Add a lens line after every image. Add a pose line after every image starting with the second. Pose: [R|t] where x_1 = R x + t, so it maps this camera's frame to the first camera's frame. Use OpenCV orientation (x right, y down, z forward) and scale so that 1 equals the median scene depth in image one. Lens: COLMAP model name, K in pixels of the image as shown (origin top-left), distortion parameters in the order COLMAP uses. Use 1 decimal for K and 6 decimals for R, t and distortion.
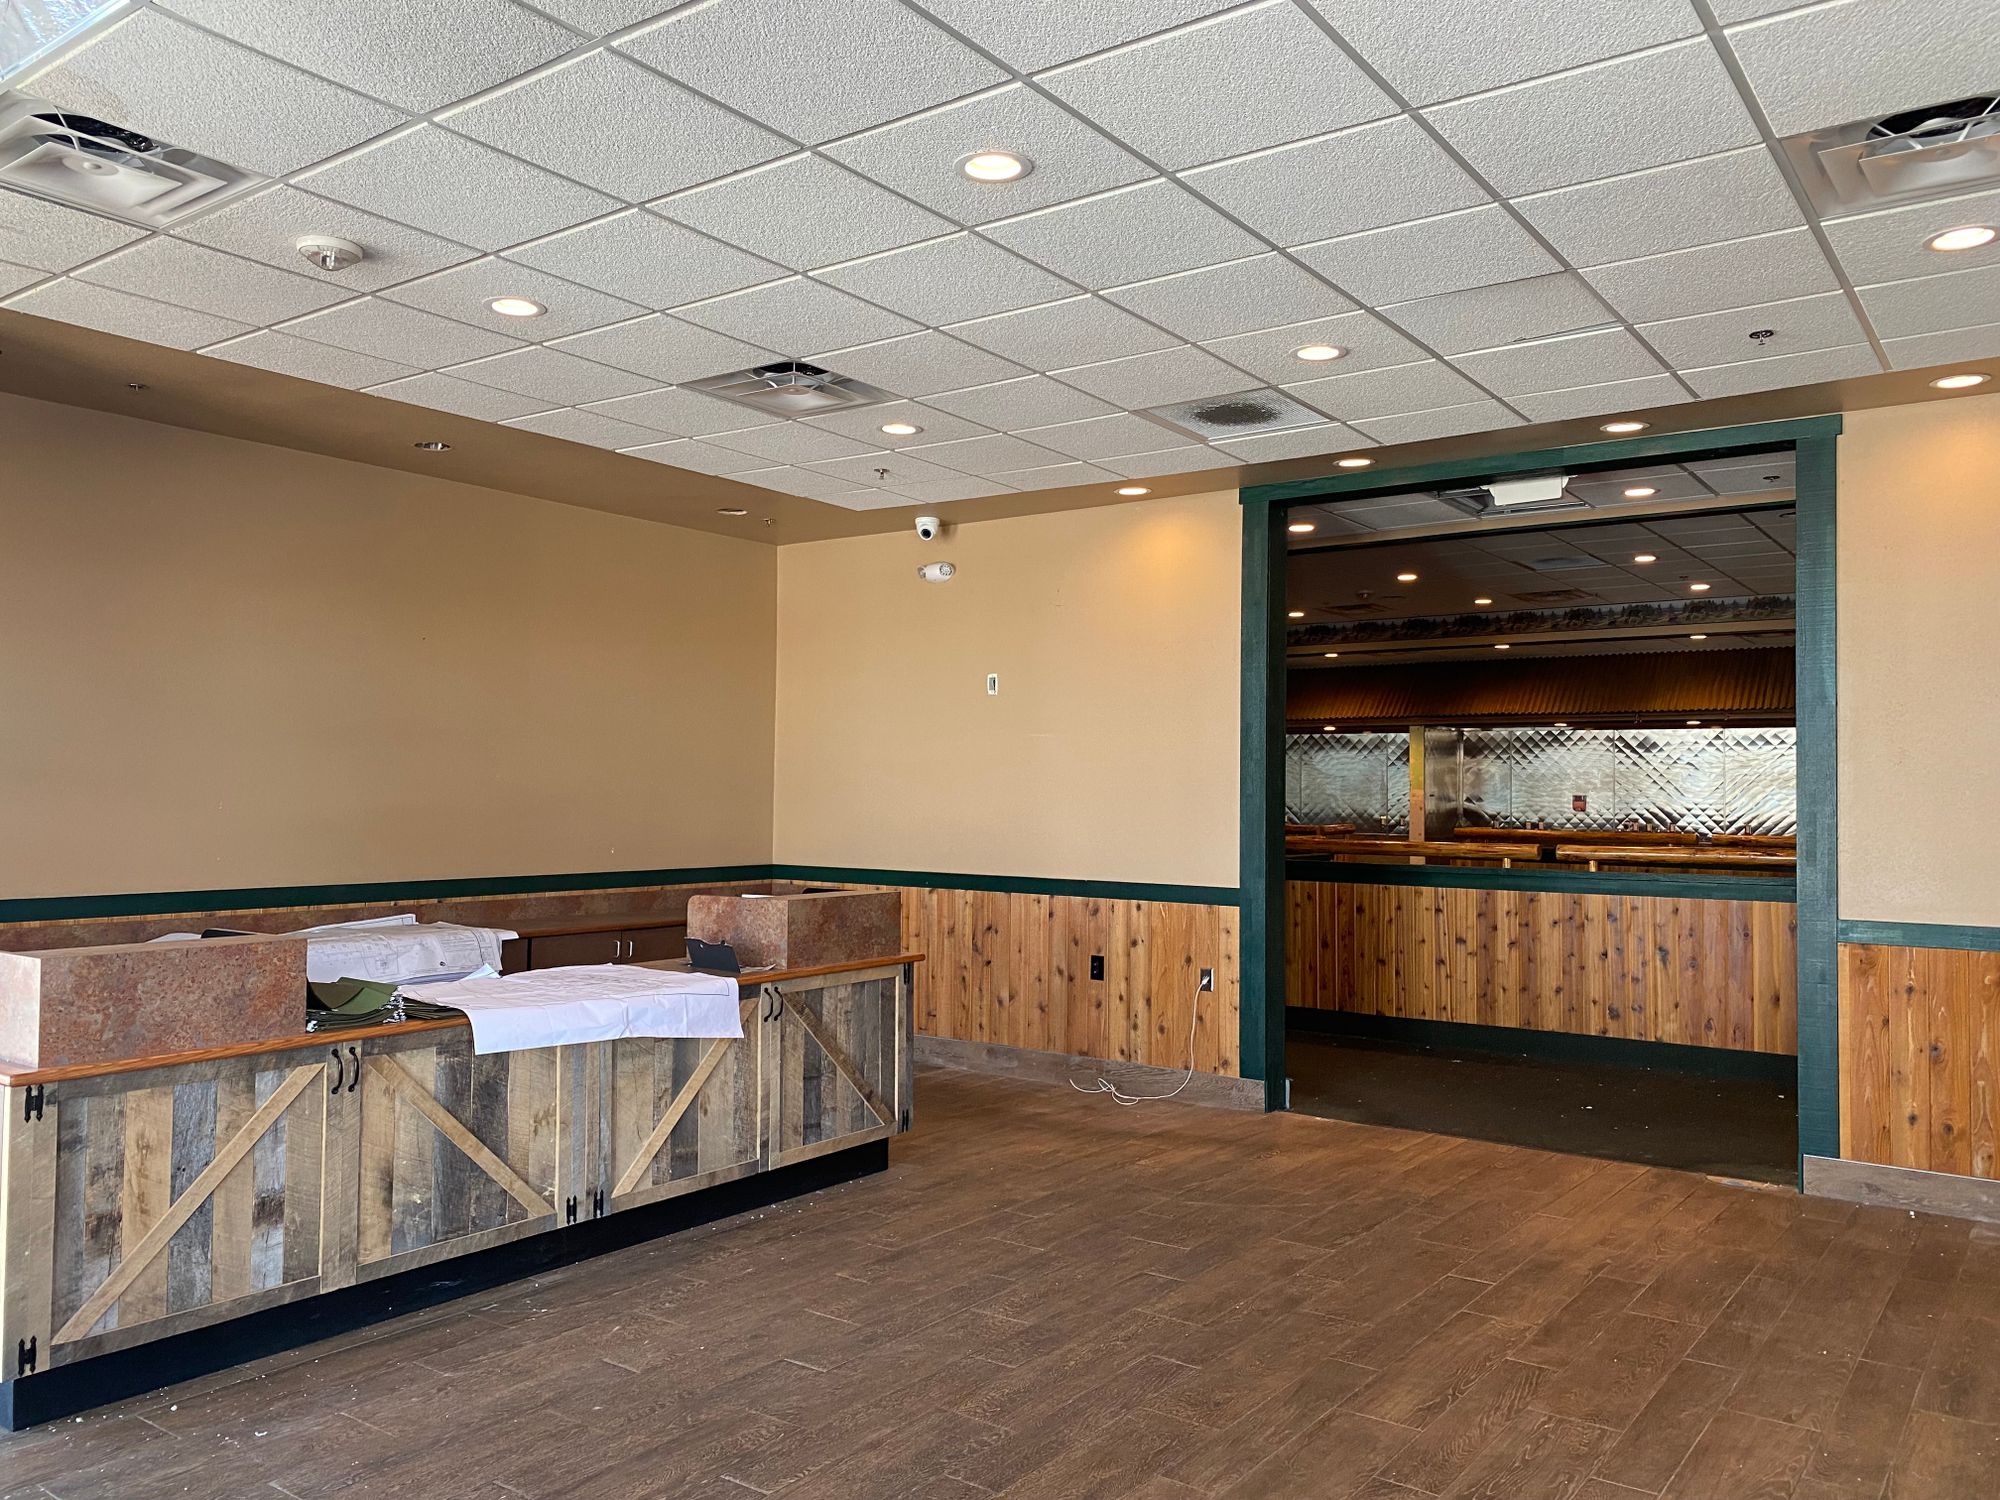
lens RADIAL K [[1531.2, 0, 1000.0], [0, 1531.2, 750.0], [0, 0, 1]] dist [0.029189, -0.003955]
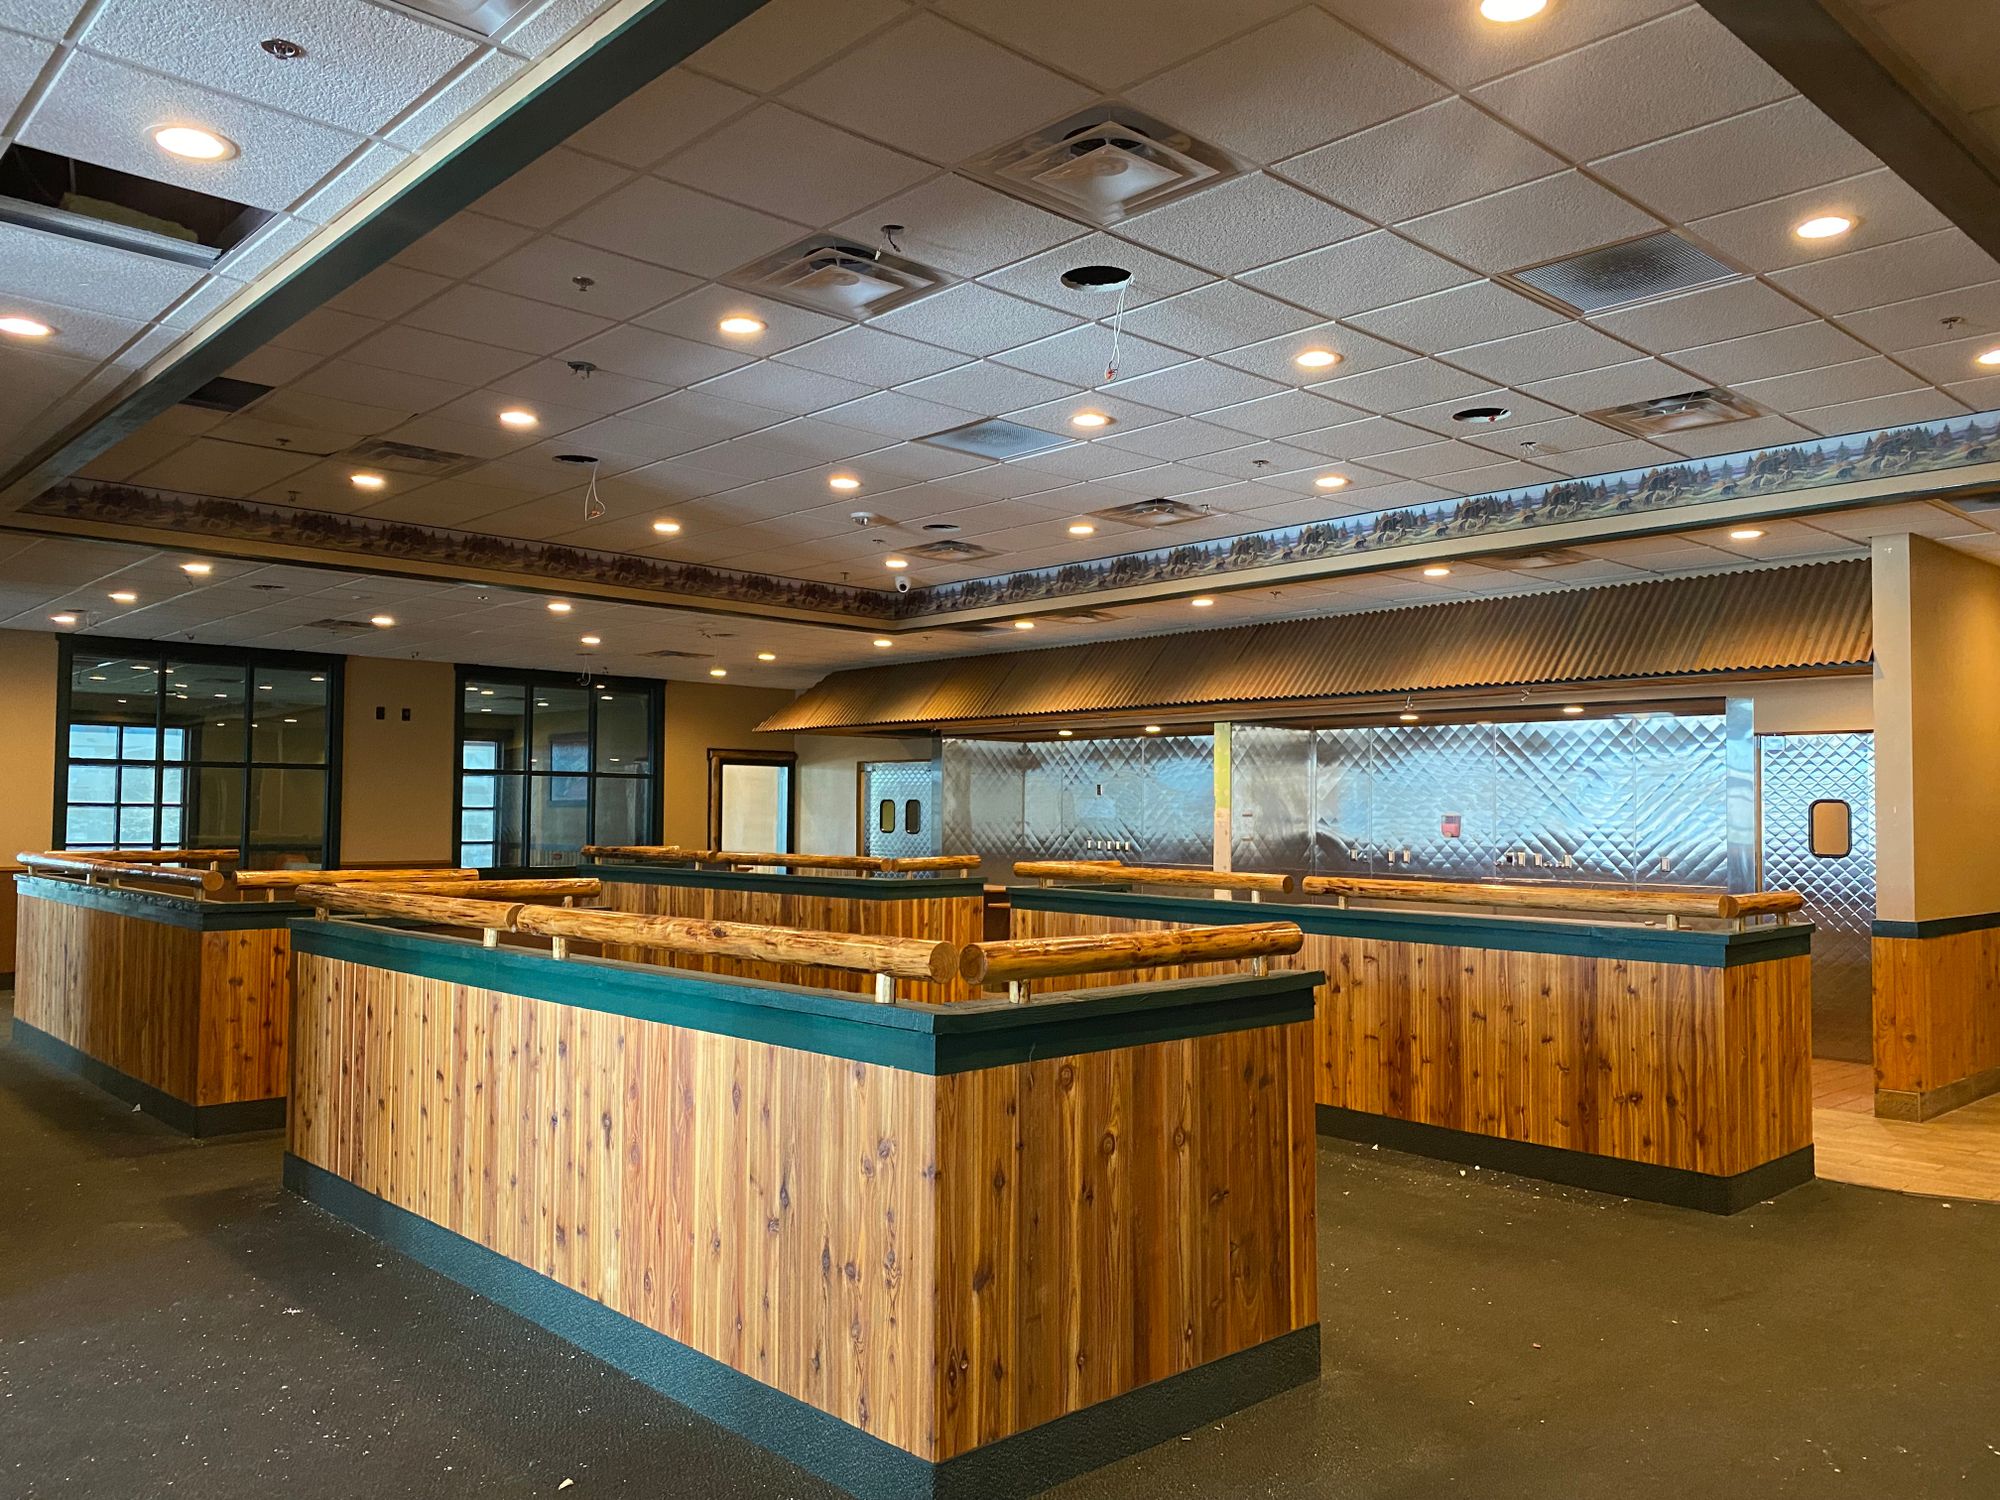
lens RADIAL K [[1531.2, 0, 1000.0], [0, 1531.2, 750.0], [0, 0, 1]] dist [0.029189, -0.003955]
pose [[0.982129, -0.010222, -0.187929, 0.308570], [0.007406, 0.999850, -0.015684, 0.008669], [0.188061, 0.014012, 0.982057, 0.251495]]
